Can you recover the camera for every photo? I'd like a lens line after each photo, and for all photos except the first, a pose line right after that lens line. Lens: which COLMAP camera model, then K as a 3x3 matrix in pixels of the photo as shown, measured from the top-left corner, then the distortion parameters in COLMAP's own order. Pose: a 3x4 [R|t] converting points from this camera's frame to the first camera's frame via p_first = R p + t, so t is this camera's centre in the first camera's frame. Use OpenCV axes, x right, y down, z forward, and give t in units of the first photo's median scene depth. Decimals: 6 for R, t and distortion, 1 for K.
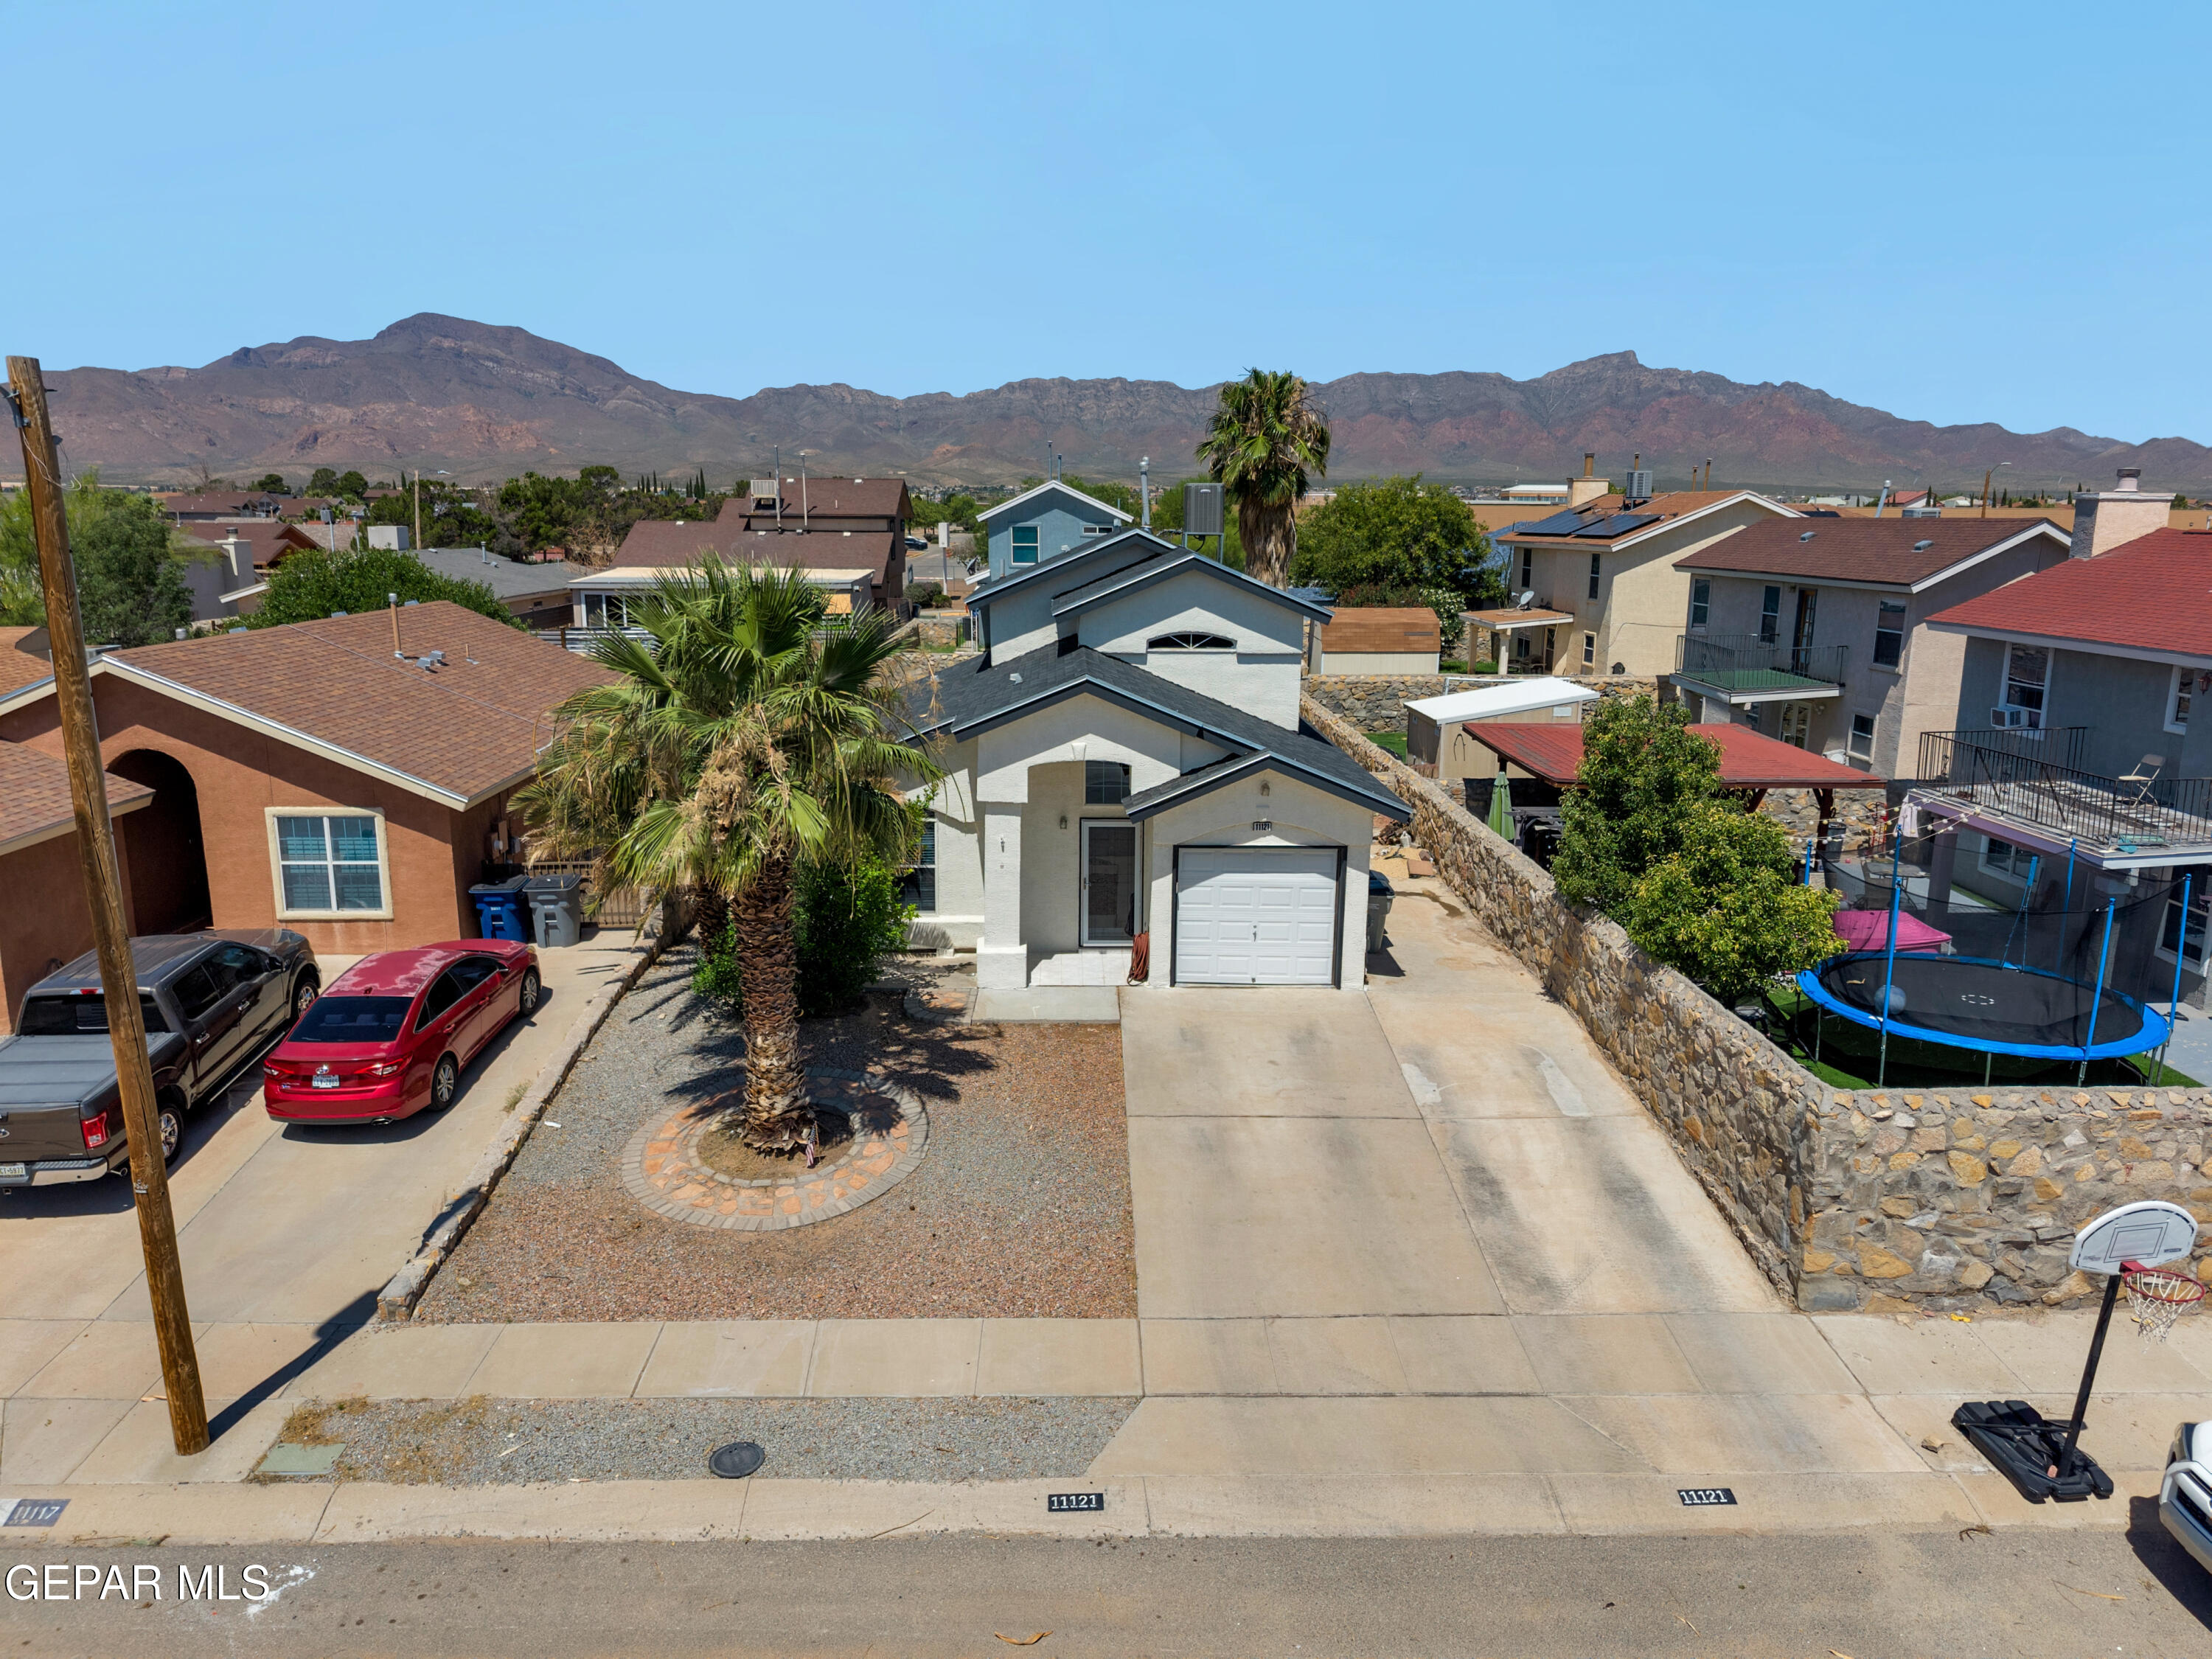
lens RADIAL K [[1480.7, 0, 1106.6], [0, 1480.7, 820.2], [0, 0, 1]] dist [0.020795, -0.021835]
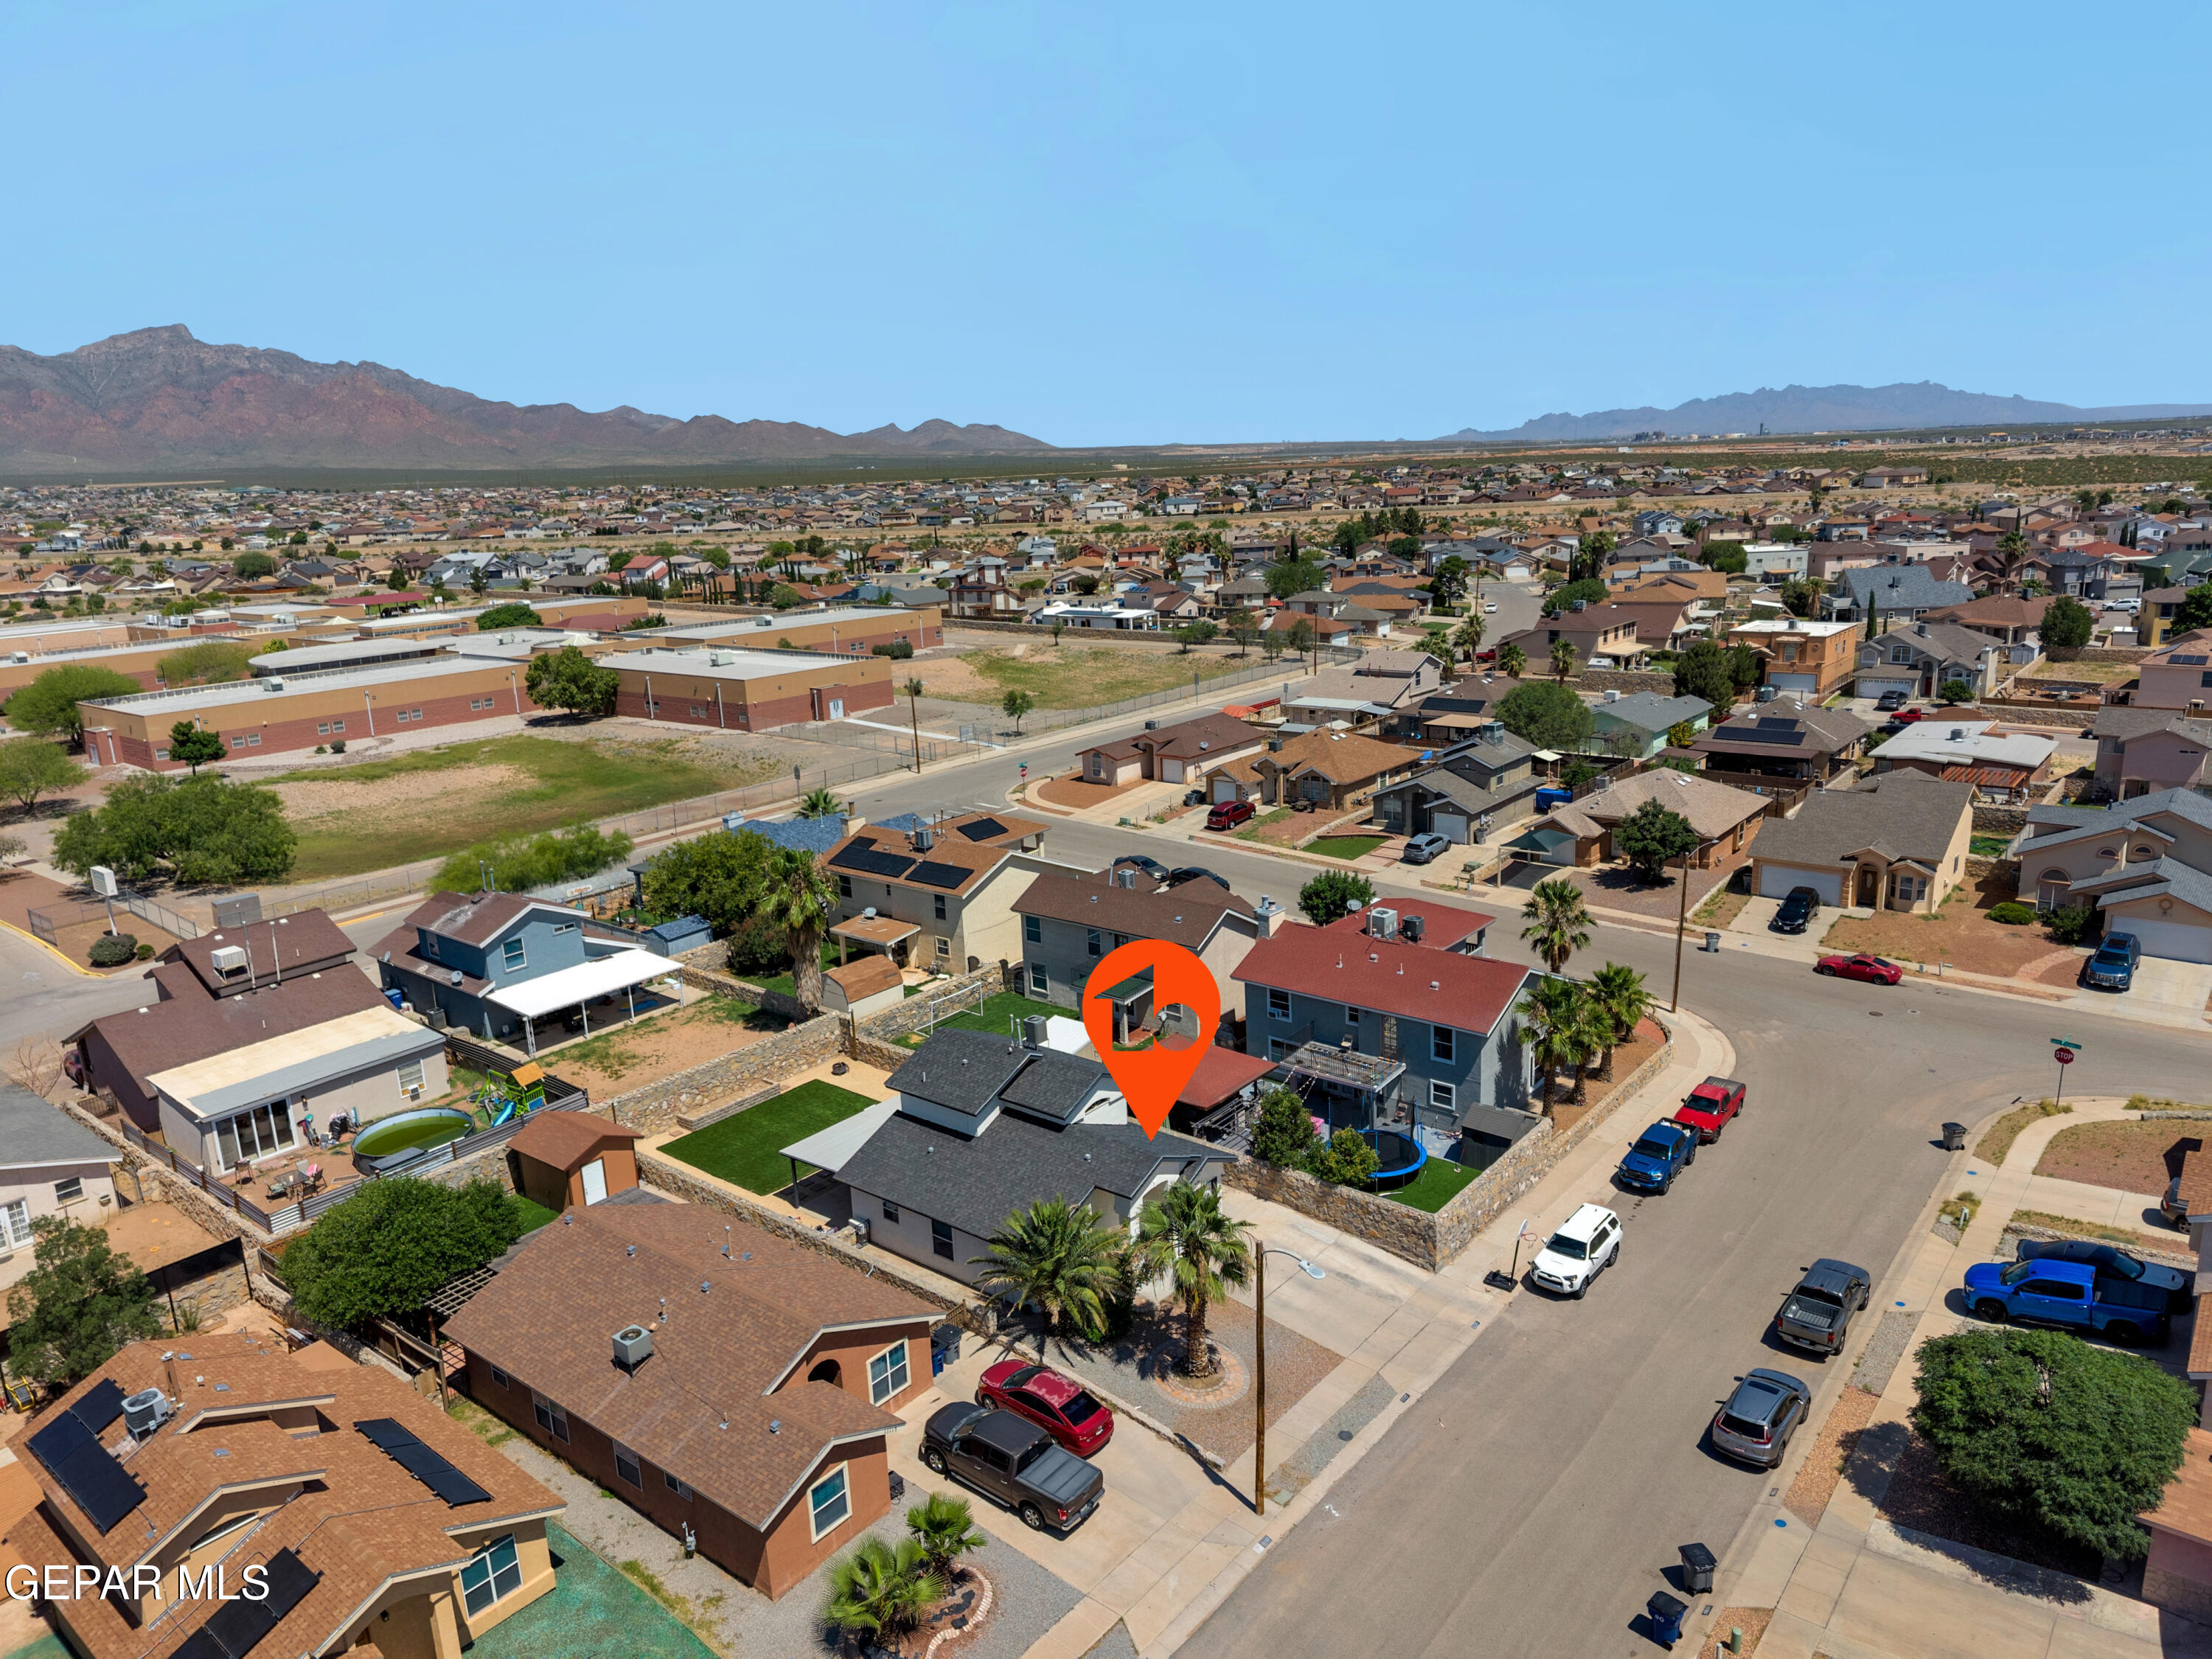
lens RADIAL K [[1480.7, 0, 1101.1], [0, 1480.7, 817.2], [0, 0, 1]] dist [0.020795, -0.021835]
pose [[0.654433, -0.209727, 0.726451, -1.870172], [0.201467, 0.974396, 0.099816, -0.971632], [-0.728785, 0.081033, 0.679931, -0.746651]]
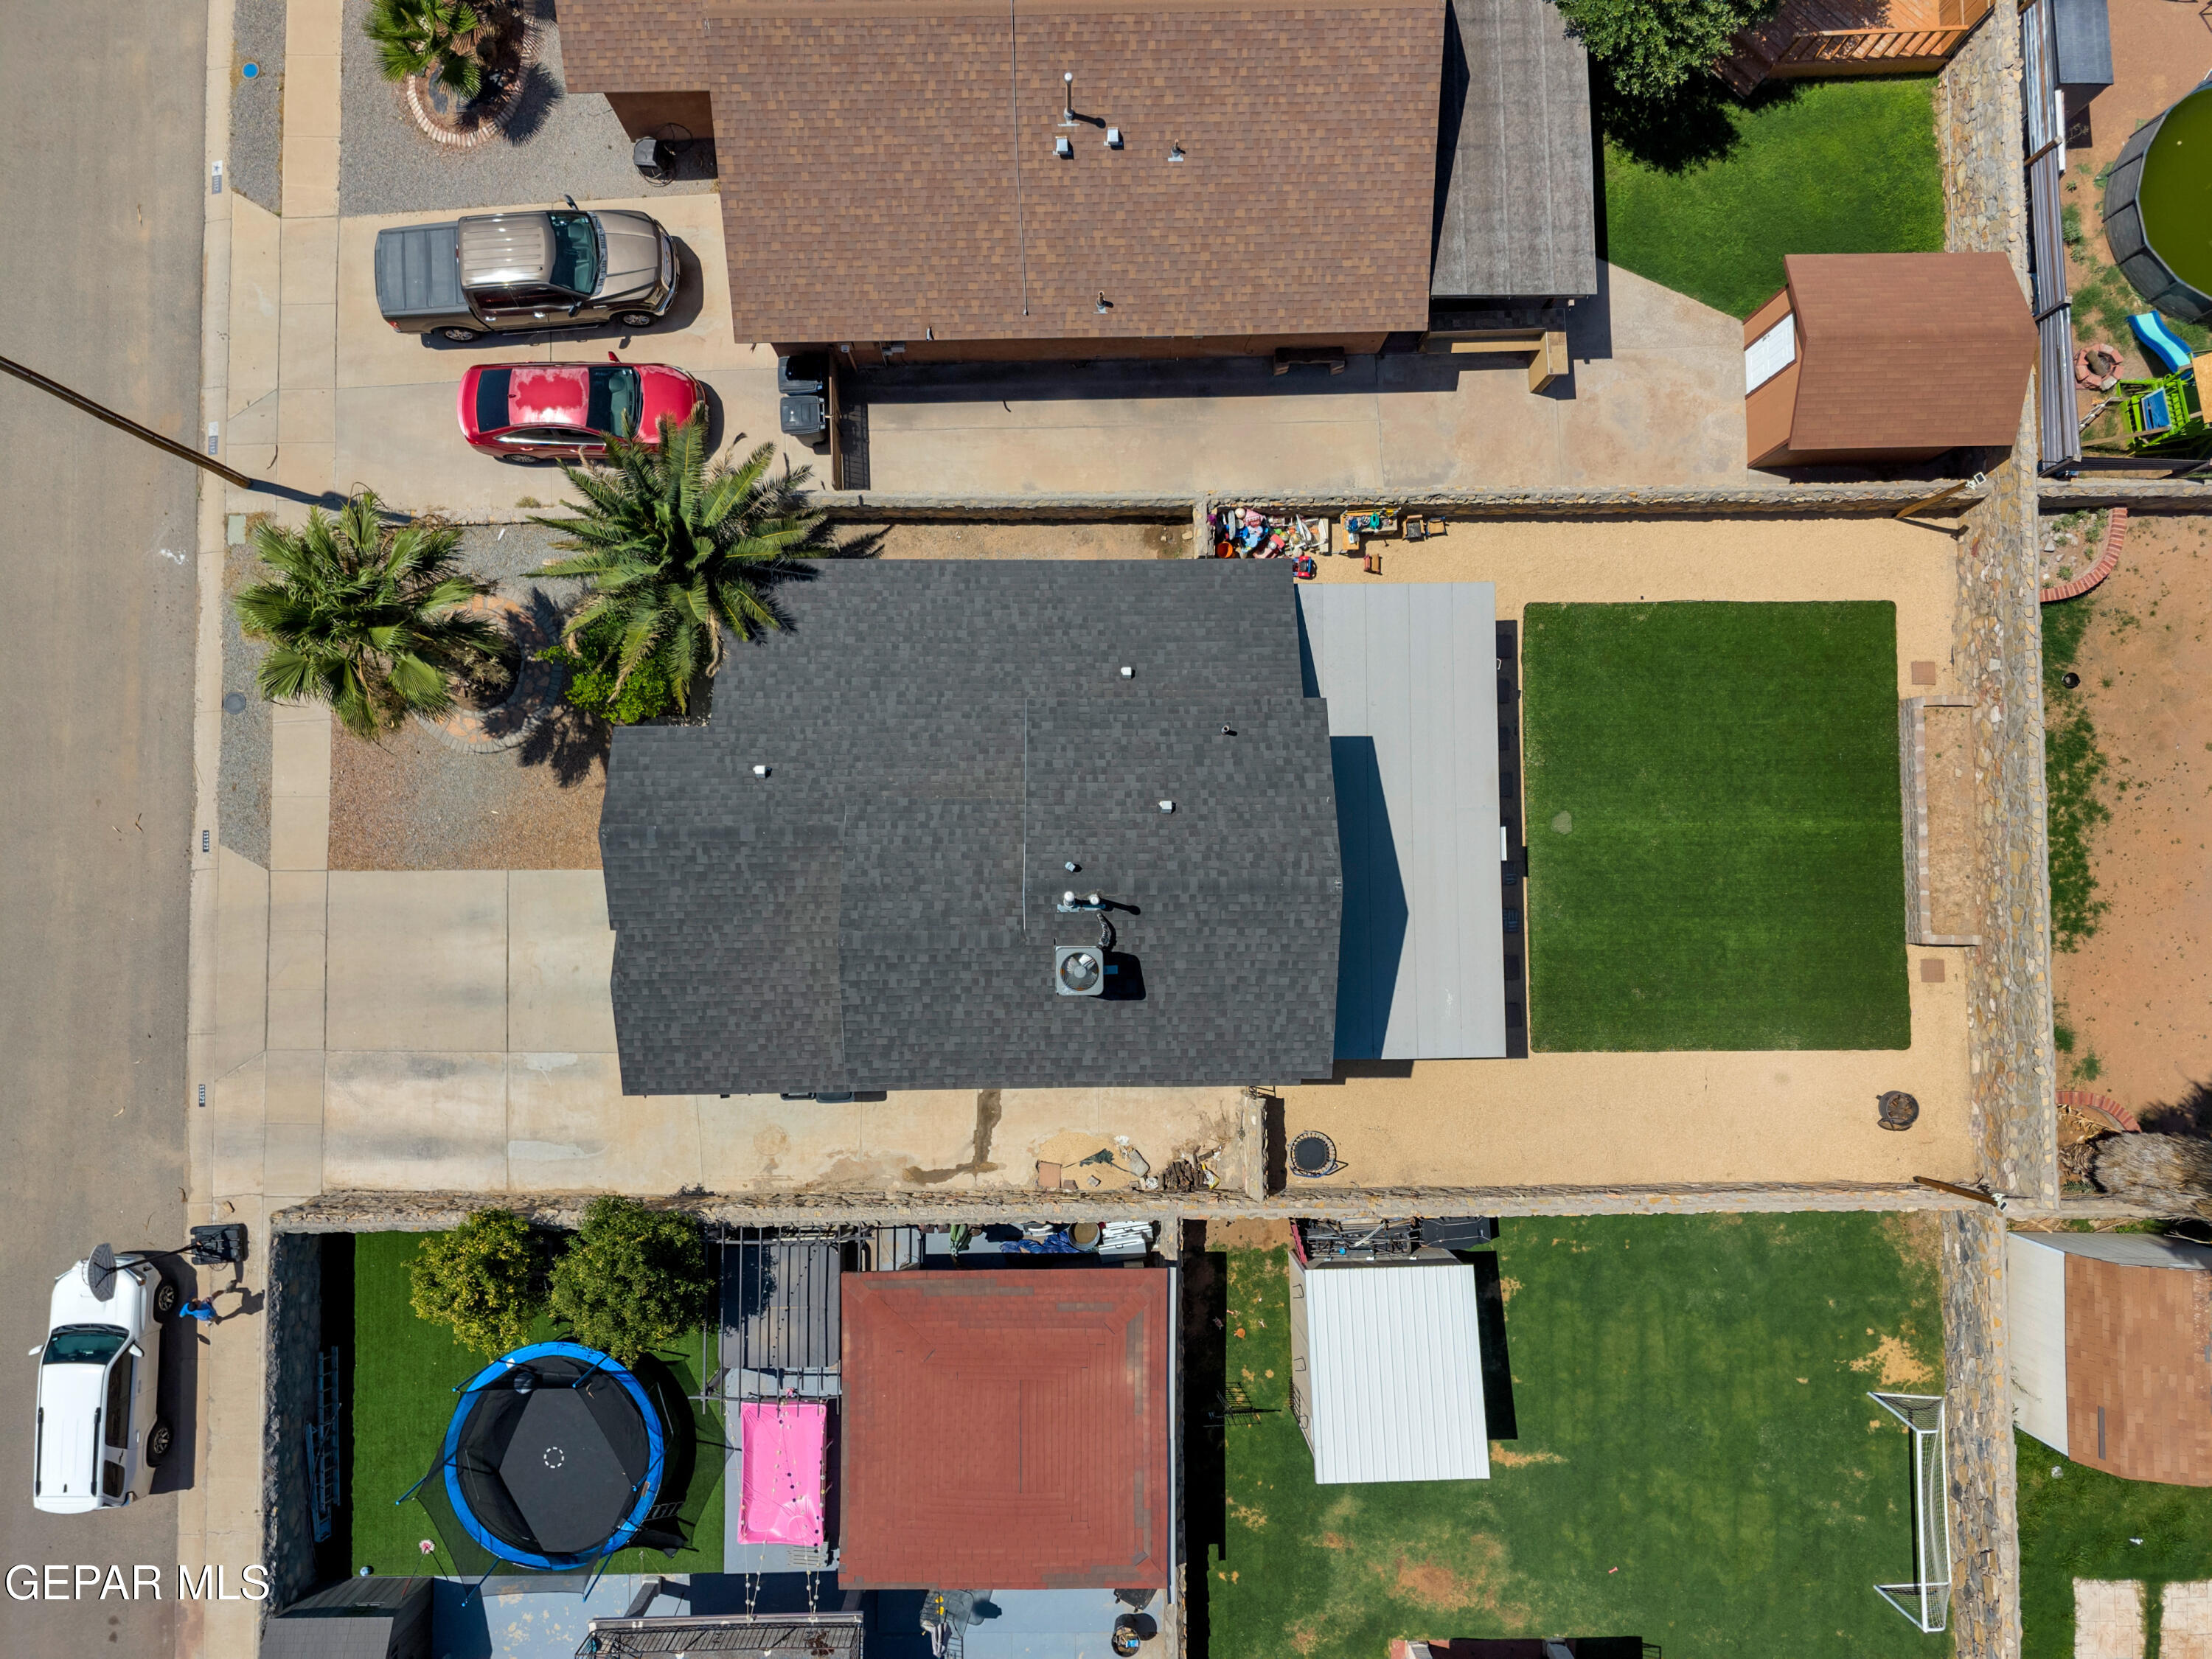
lens RADIAL K [[1480.7, 0, 1109.2], [0, 1480.7, 823.4], [0, 0, 1]] dist [0.020795, -0.021835]
pose [[-0.018583, 0.998333, -0.054635, 0.035095], [-0.227548, 0.048987, 0.972534, -1.406935], [0.973589, 0.030505, 0.226259, 1.147378]]
